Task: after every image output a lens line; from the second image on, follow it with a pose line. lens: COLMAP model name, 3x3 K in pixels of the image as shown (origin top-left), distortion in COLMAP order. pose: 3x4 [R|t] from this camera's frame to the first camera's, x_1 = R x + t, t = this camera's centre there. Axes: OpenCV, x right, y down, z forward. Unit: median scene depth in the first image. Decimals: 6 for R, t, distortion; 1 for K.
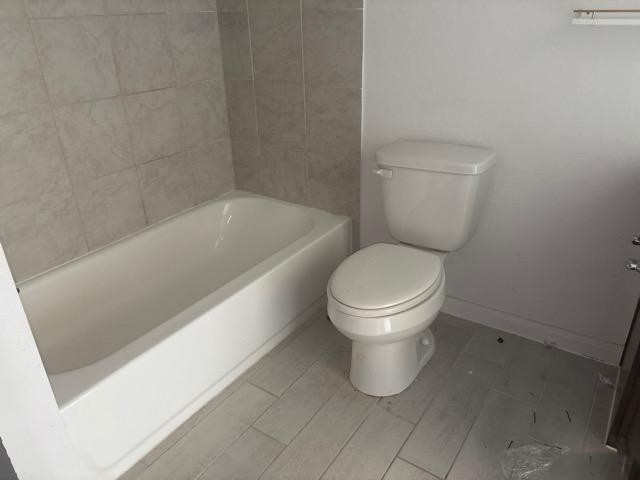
lens RADIAL K [[484.5, 0, 320.0], [0, 484.5, 240.0], [0, 0, 1]] dist [0.009099, -0.006369]
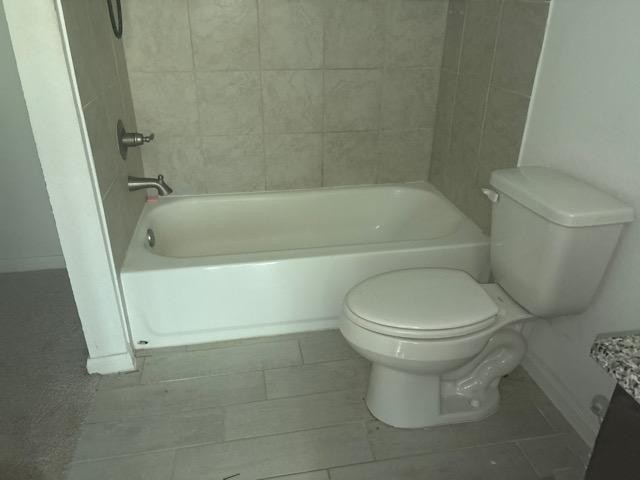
lens RADIAL K [[484.5, 0, 320.0], [0, 484.5, 240.0], [0, 0, 1]] dist [0.009099, -0.006369]
pose [[0.706172, 0.343240, -0.619280, 0.430988], [-0.333373, 0.932808, 0.136865, -0.073762], [0.624647, 0.109801, 0.773150, 0.148580]]
